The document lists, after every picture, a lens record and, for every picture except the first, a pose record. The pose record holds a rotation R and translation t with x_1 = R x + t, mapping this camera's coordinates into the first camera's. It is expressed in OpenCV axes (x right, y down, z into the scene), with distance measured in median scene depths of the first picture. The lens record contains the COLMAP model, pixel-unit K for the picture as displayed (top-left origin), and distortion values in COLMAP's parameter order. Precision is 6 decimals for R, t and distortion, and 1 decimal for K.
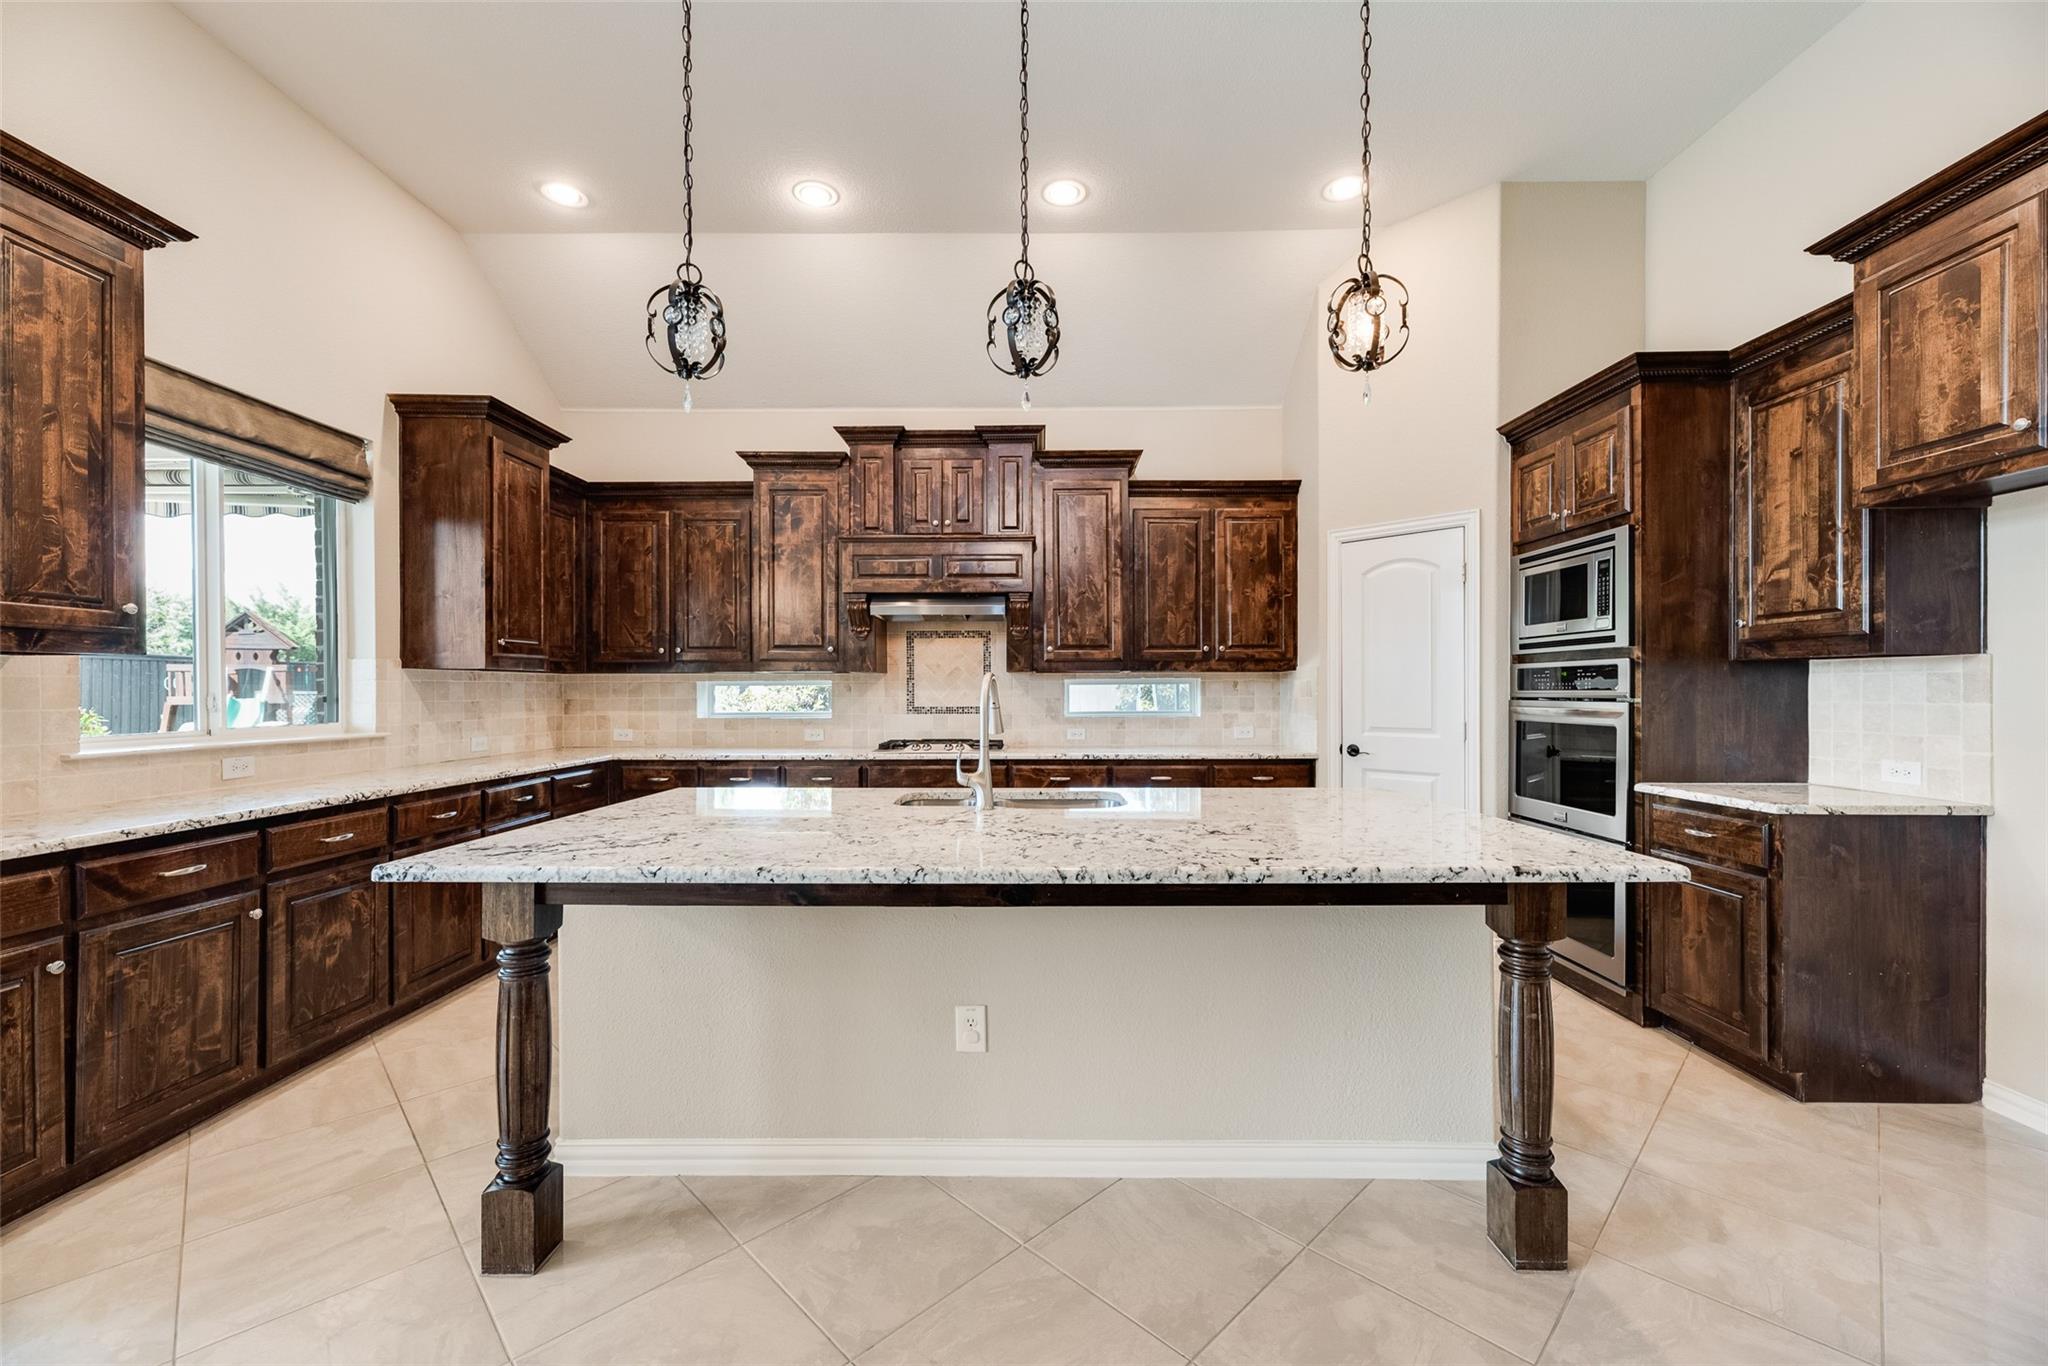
lens RADIAL K [[822.4, 0, 1023.2], [0, 822.4, 688.8], [0, 0, 1]] dist [0.002262, 0.000358]
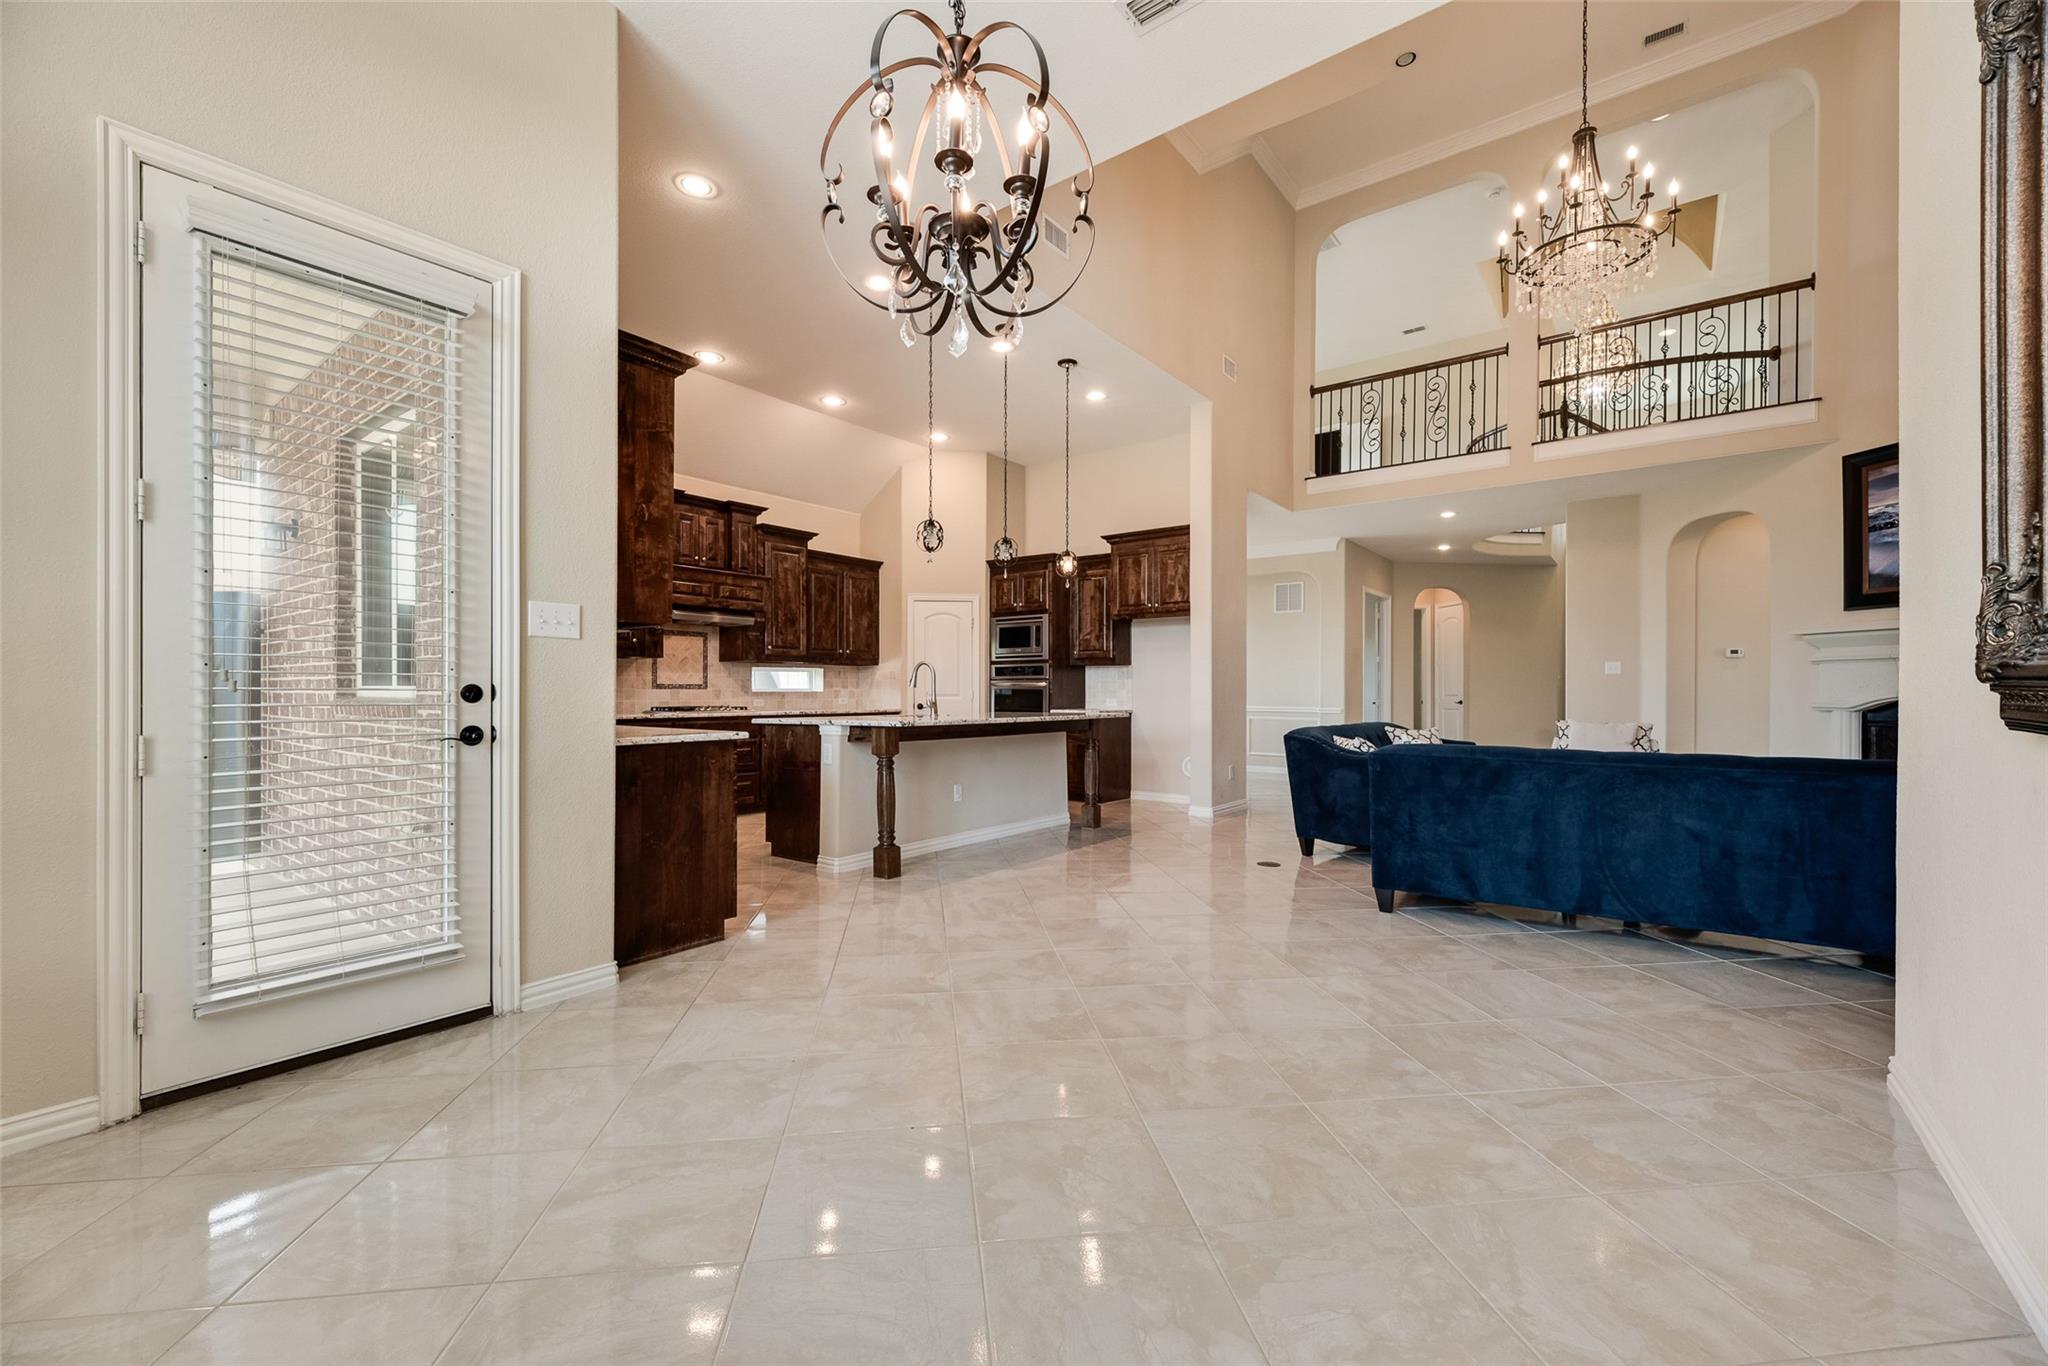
lens RADIAL K [[822.4, 0, 1022.4], [0, 822.4, 690.6], [0, 0, 1]] dist [0.002262, 0.000358]
pose [[0.605702, 0.004054, 0.795681, -1.214961], [-0.003838, 0.999990, -0.002173, 0.047152], [-0.795682, -0.001737, 0.605712, -0.469002]]
